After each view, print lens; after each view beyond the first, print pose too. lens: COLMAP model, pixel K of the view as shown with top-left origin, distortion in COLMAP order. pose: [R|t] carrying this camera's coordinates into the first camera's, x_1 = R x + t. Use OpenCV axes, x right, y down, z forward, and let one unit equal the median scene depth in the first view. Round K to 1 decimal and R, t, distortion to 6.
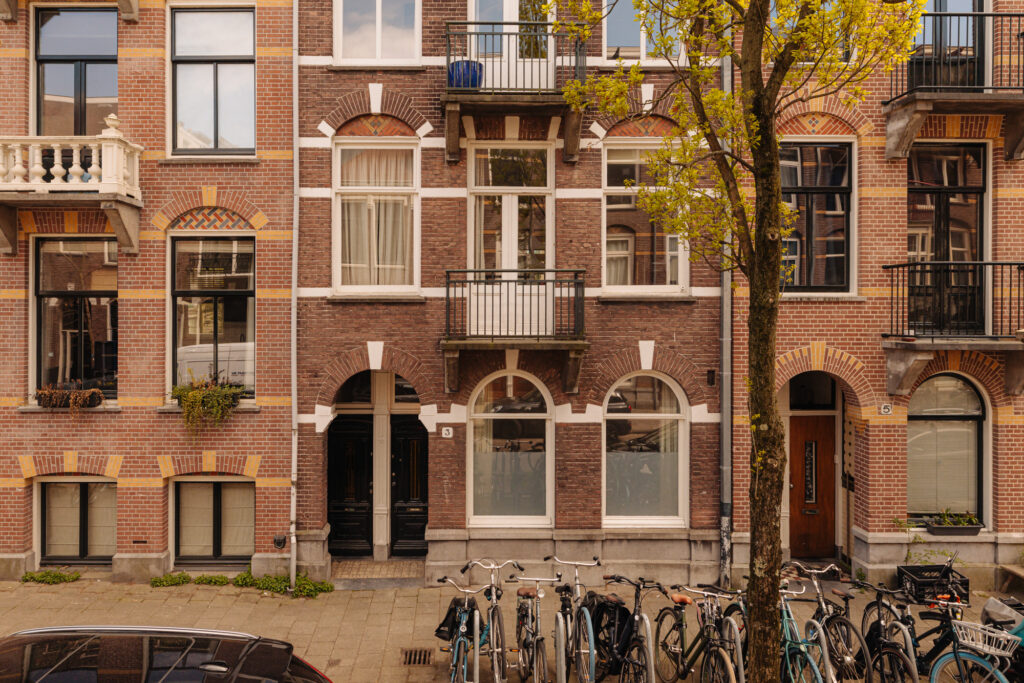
lens RADIAL K [[556.2, 0, 512.6], [0, 556.2, 342.9], [0, 0, 1]] dist [-0.006567, -0.000416]
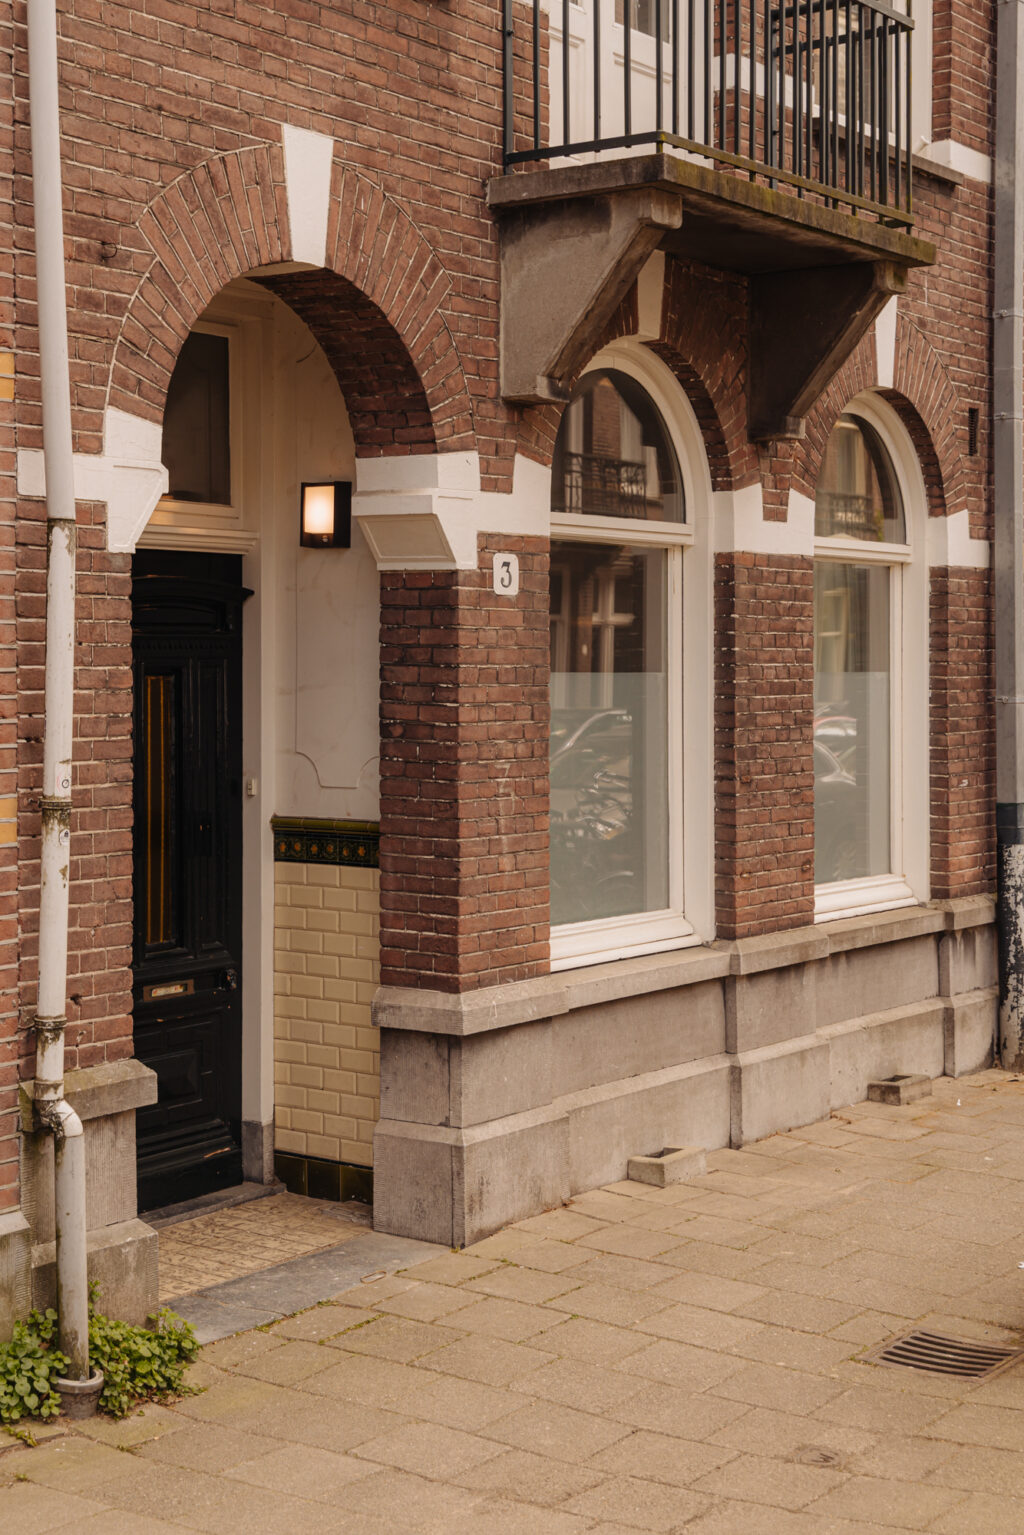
lens RADIAL K [[2310.0, 0, 511.7], [0, 2310.0, 763.3], [0, 0, 1]] dist [0.028555, 0.000000]
pose [[0.585872, -0.037667, 0.809528, -0.914787], [0.007472, 0.999128, 0.041081, 0.200422], [-0.810369, -0.018020, 0.585642, 0.420644]]
